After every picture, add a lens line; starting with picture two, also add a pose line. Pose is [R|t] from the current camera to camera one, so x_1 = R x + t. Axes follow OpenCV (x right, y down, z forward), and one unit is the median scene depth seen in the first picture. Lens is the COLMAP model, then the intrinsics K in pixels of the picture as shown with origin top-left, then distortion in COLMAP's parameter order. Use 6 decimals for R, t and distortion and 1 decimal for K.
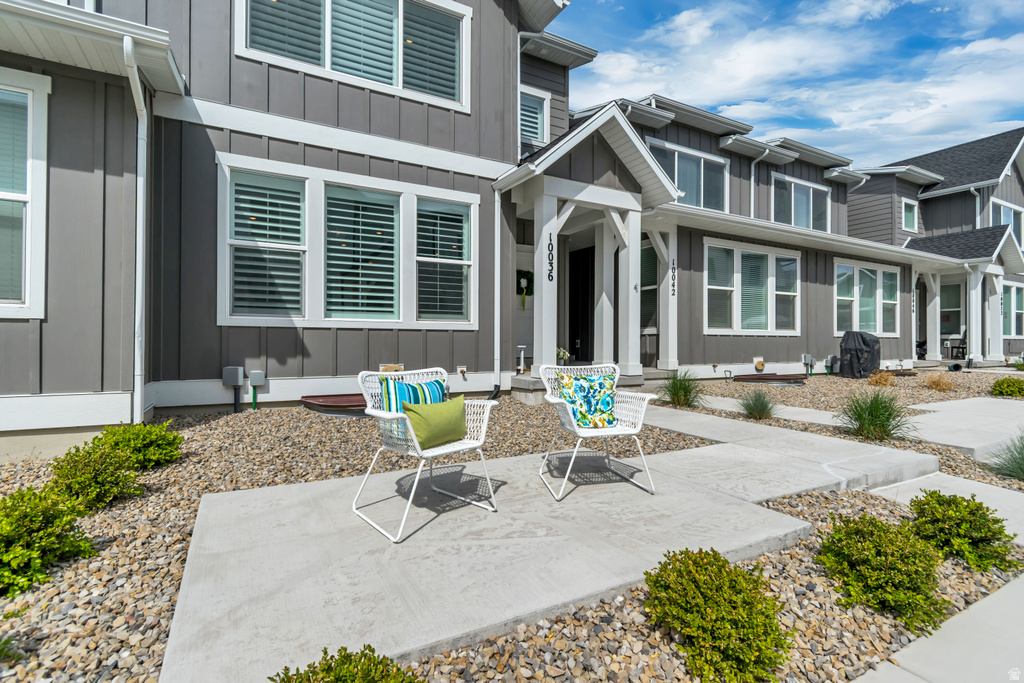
lens RADIAL K [[490.0, 0, 513.1], [0, 490.0, 337.9], [0, 0, 1]] dist [0.001261, -0.001143]
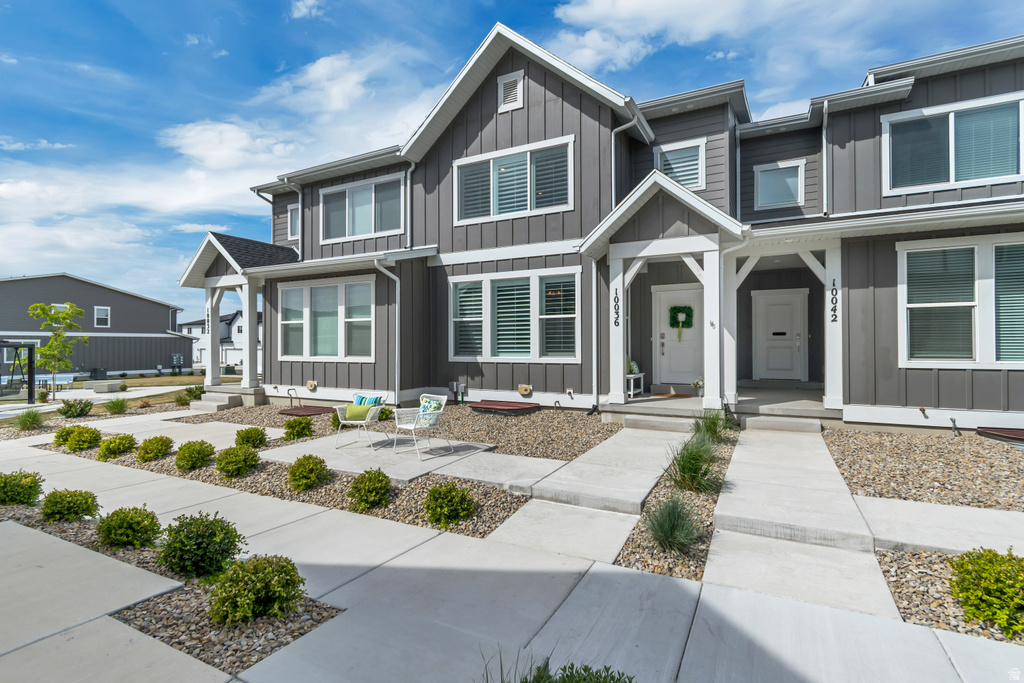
lens RADIAL K [[490.0, 0, 513.1], [0, 490.0, 337.9], [0, 0, 1]] dist [0.001261, -0.001143]
pose [[0.545351, -0.017978, -0.838015, 0.973888], [0.013741, 0.999827, -0.012508, -0.073267], [0.838095, -0.004694, 0.545504, 0.084643]]
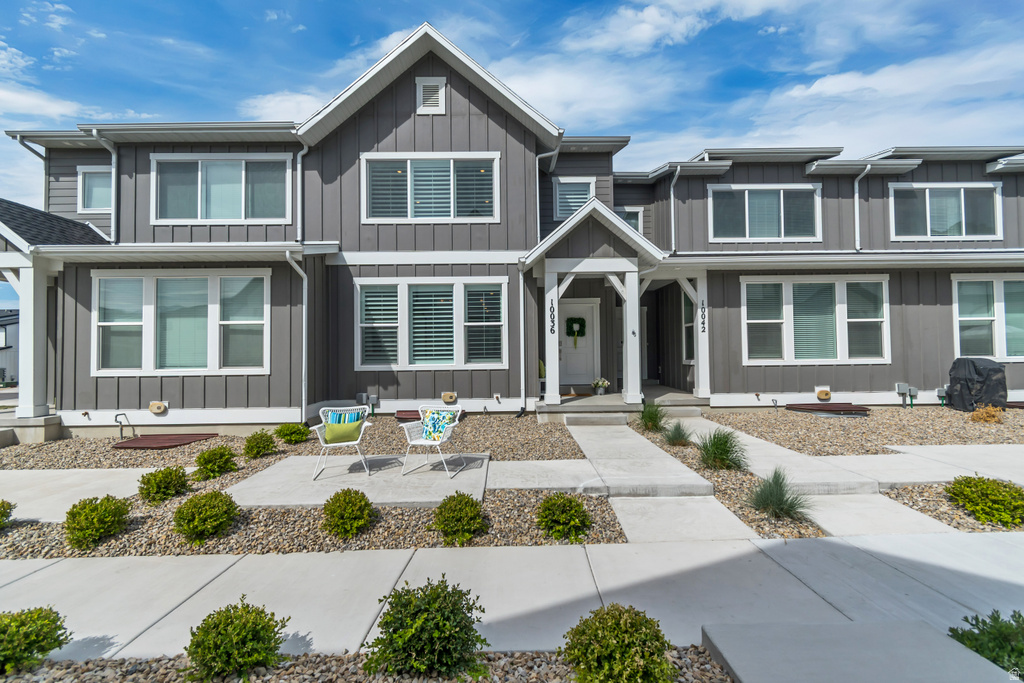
lens RADIAL K [[455.1, 0, 513.8], [0, 455.1, 338.5], [0, 0, 1]] dist [0.001997, -0.000441]
pose [[0.880512, -0.030173, -0.473062, 0.578908], [0.020399, 0.999460, -0.025779, -0.070952], [0.473584, 0.013049, 0.880652, -0.182344]]
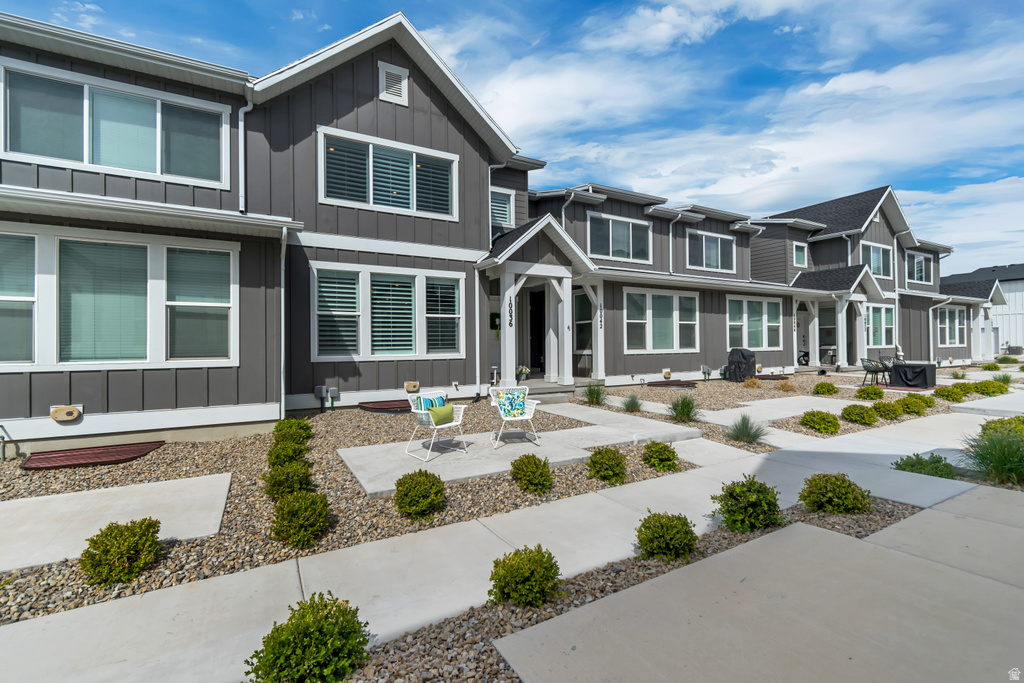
lens RADIAL K [[455.1, 0, 513.8], [0, 455.1, 338.5], [0, 0, 1]] dist [0.001997, -0.000441]
pose [[0.999824, -0.013592, 0.012918, 0.065620], [0.013675, 0.999886, -0.006373, -0.068165], [-0.012830, 0.006549, 0.999896, -0.462154]]
